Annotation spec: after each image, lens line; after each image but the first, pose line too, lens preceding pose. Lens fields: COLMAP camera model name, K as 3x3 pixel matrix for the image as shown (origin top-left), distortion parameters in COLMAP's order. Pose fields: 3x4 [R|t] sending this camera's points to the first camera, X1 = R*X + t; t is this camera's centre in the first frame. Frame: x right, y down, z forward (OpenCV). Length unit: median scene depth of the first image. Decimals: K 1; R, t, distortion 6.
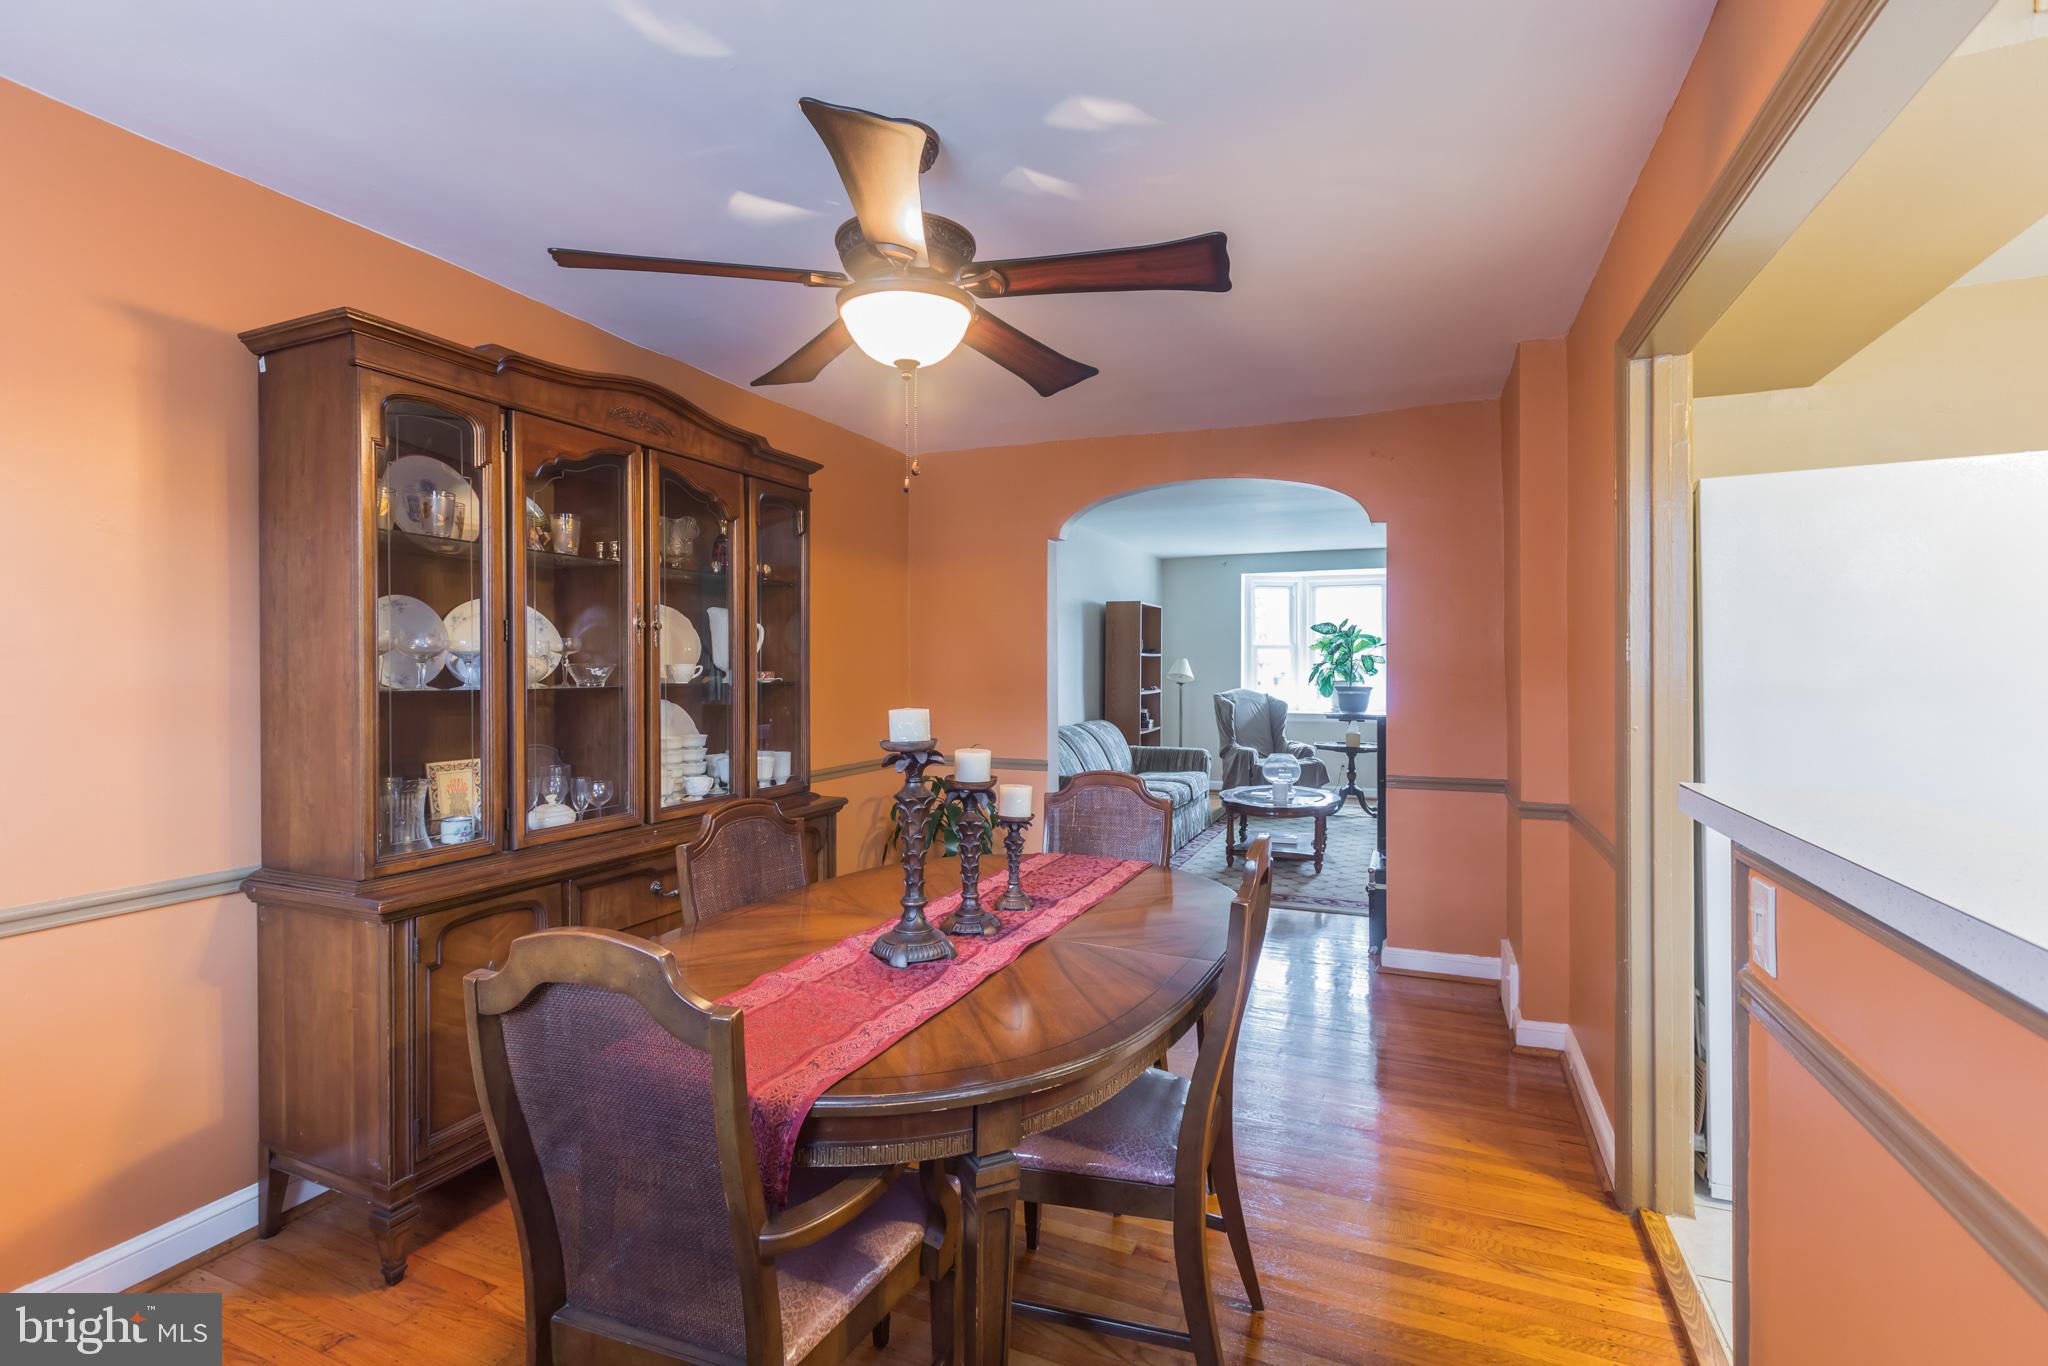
lens RADIAL K [[914.6, 0, 1031.9], [0, 914.6, 676.4], [0, 0, 1]] dist [-0.002132, -0.000541]
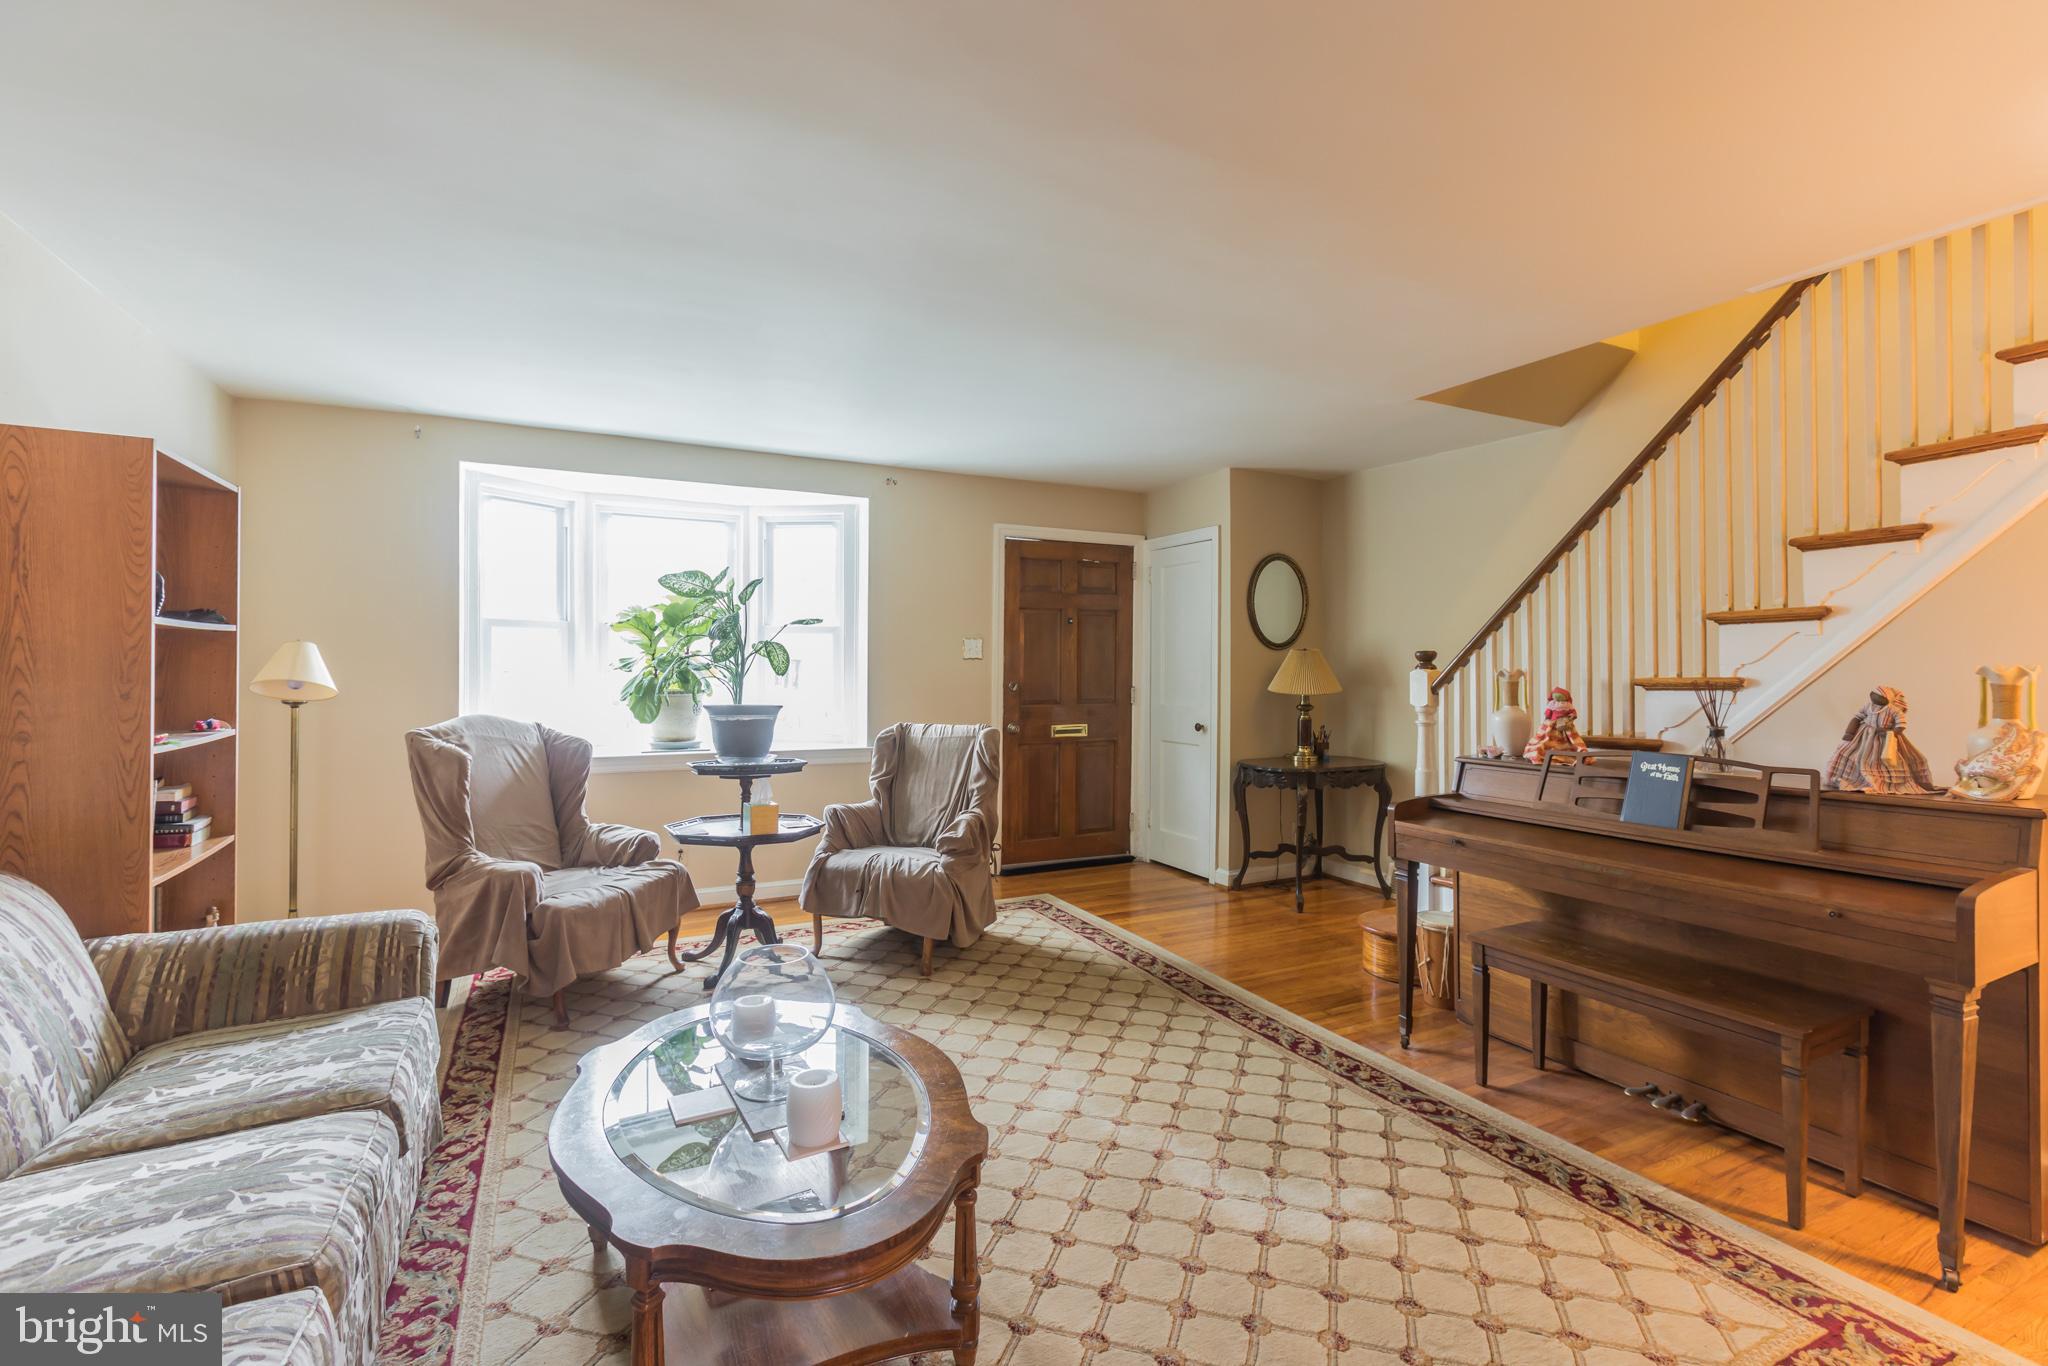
lens RADIAL K [[914.6, 0, 1031.9], [0, 914.6, 676.4], [0, 0, 1]] dist [-0.002132, -0.000541]
pose [[0.645533, -0.003253, 0.763725, 0.072660], [0.000014, 0.999991, 0.004248, -0.006697], [-0.763732, -0.002731, 0.645528, 0.553067]]
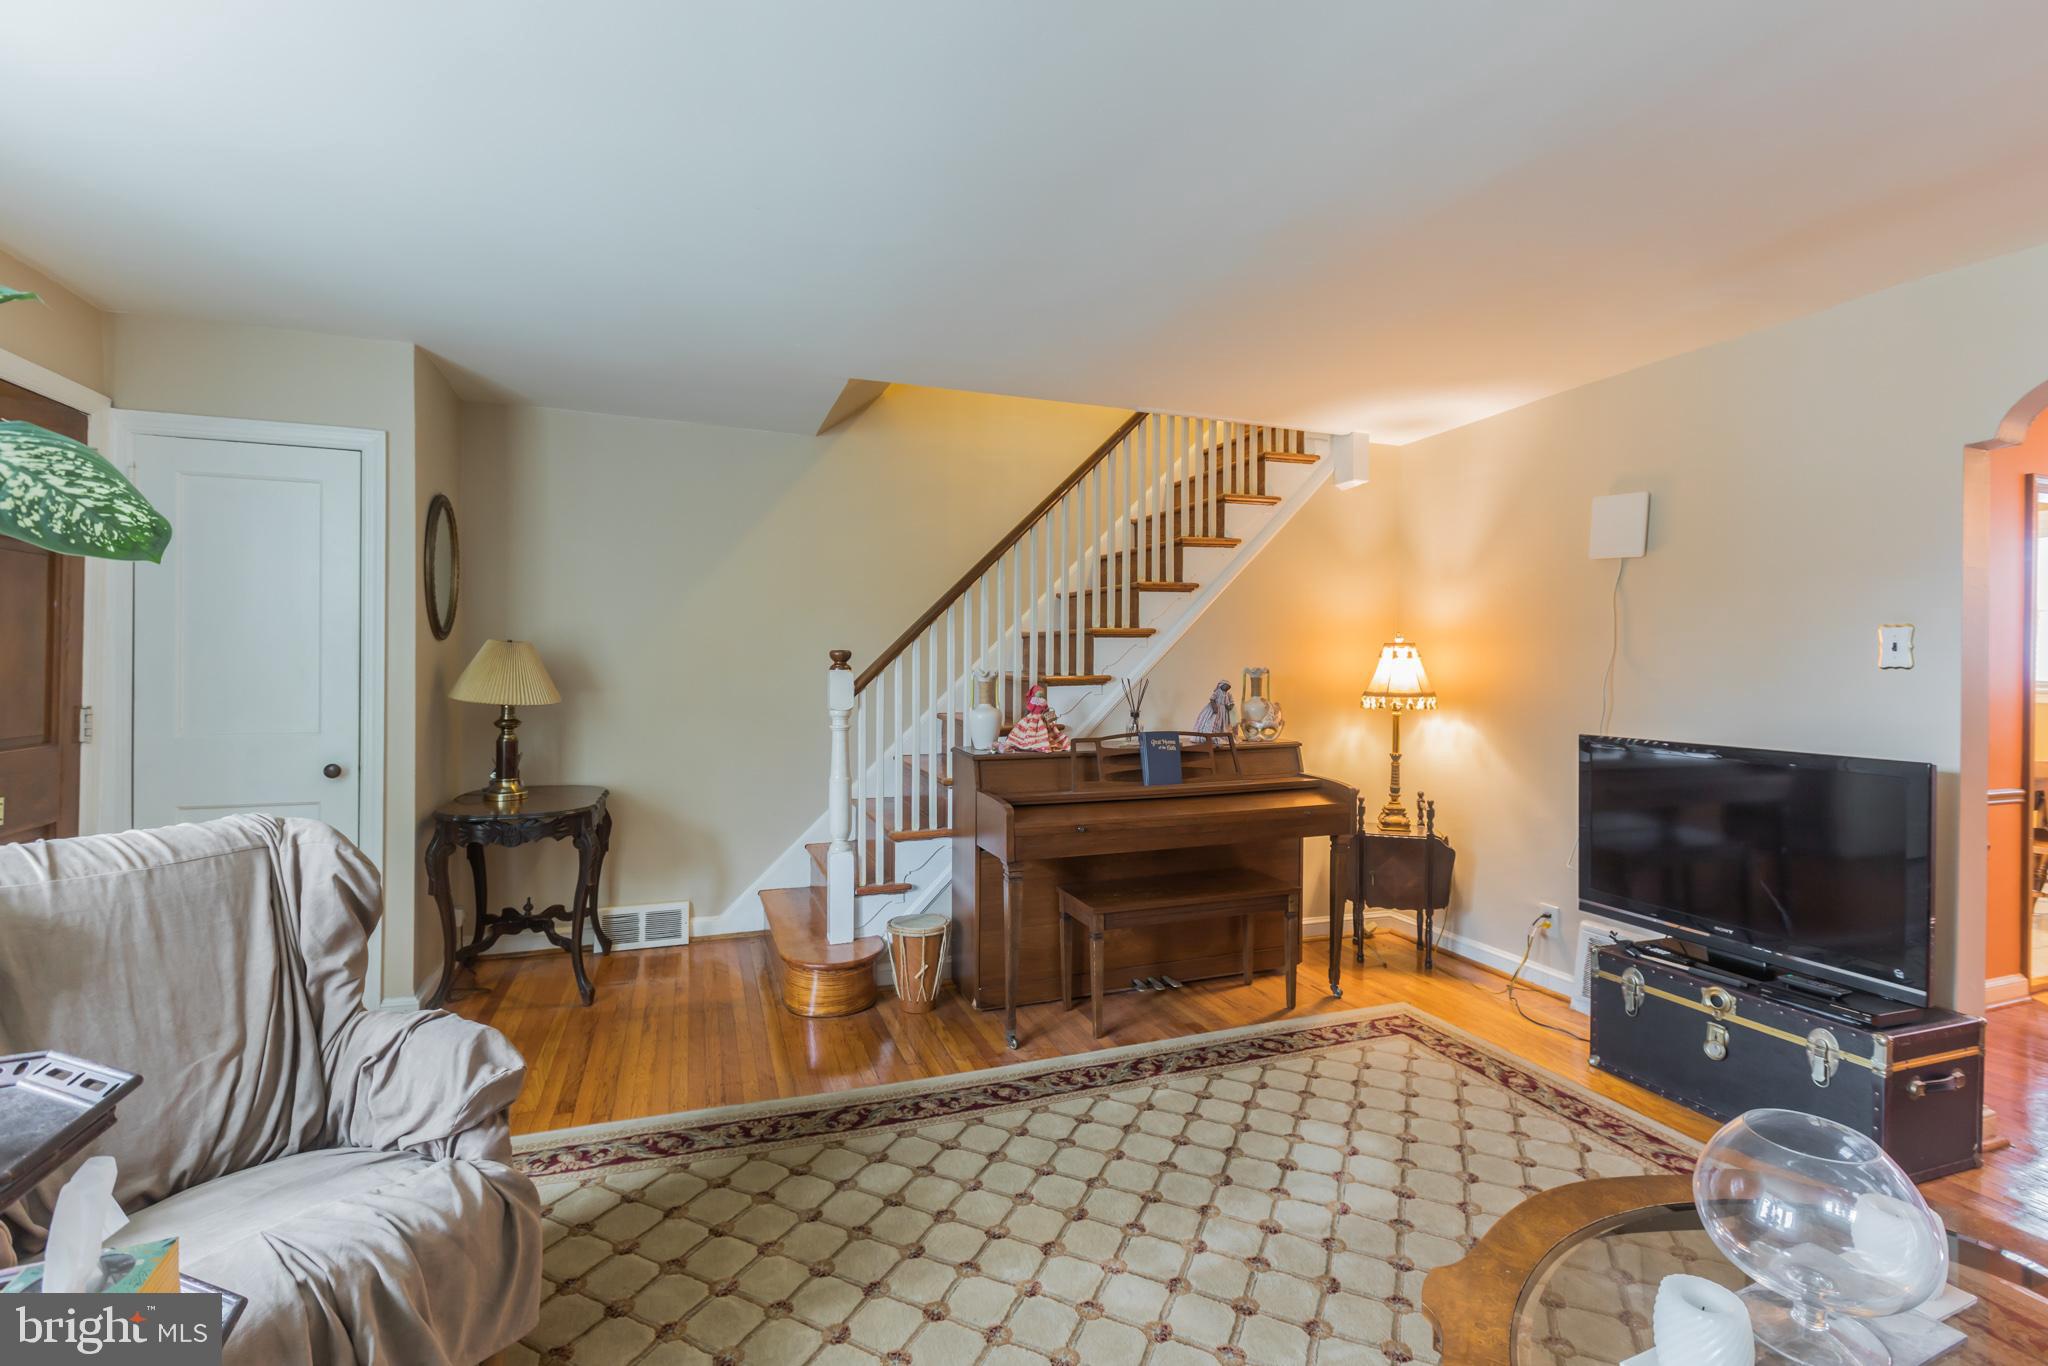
lens RADIAL K [[902.2, 0, 1024.0], [0, 902.2, 683.0], [0, 0, 1]] dist [-0.000404, -0.000116]
pose [[-0.680133, -0.014525, 0.732944, 0.187569], [0.001295, 0.999778, 0.021015, -0.011638], [-0.733087, 0.015243, -0.679964, 0.939173]]
